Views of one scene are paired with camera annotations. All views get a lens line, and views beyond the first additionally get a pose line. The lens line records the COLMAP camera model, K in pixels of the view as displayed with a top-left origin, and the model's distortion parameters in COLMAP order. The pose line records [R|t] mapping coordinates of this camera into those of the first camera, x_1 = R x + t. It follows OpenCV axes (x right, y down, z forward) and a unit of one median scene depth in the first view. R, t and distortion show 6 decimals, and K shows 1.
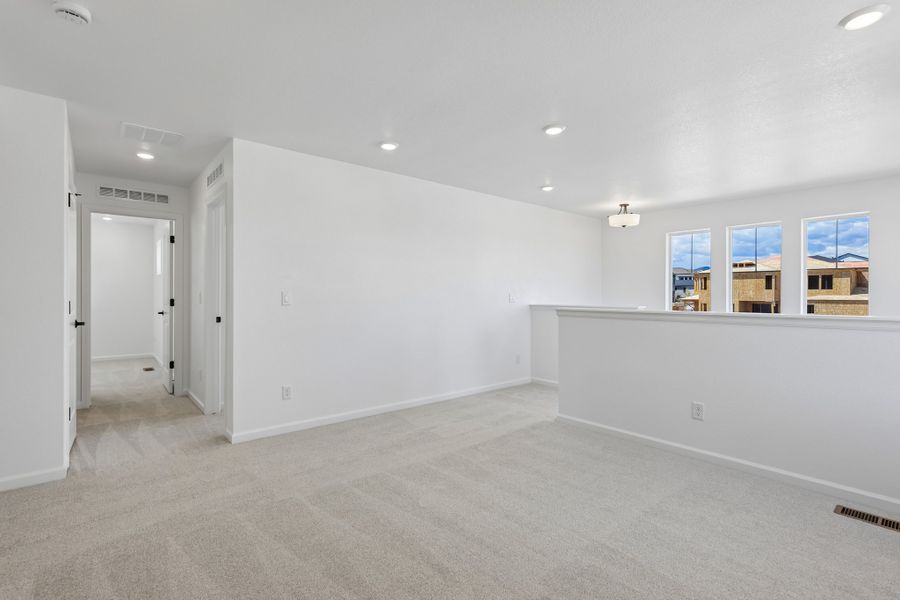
lens RADIAL K [[421.1, 0, 453.2], [0, 421.1, 297.9], [0, 0, 1]] dist [-0.000327, -0.000277]
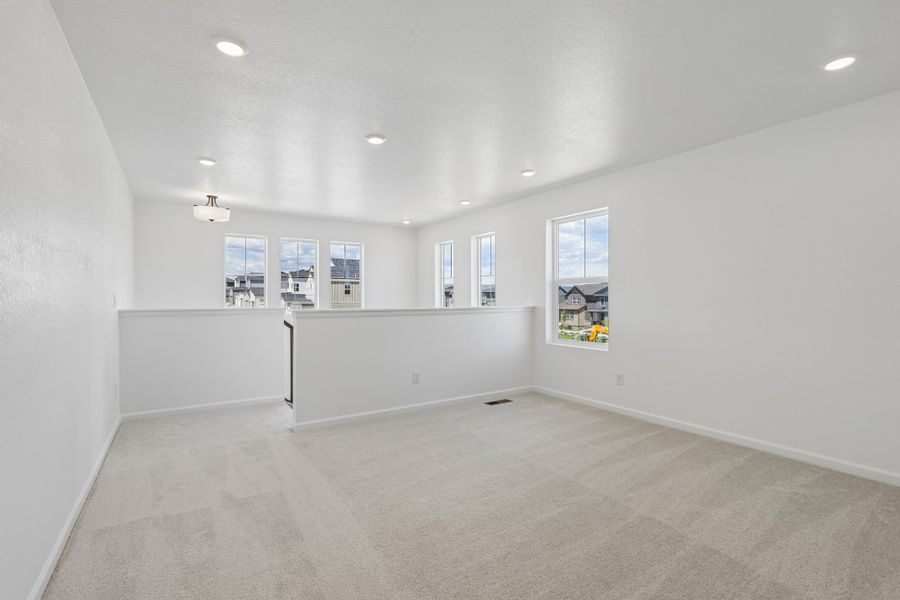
lens RADIAL K [[421.1, 0, 453.2], [0, 421.1, 297.9], [0, 0, 1]] dist [-0.000327, -0.000277]
pose [[0.137580, -0.010389, 0.990436, -0.601965], [0.008074, 0.999924, 0.009367, -0.008933], [-0.990458, 0.006708, 0.137654, 0.506225]]
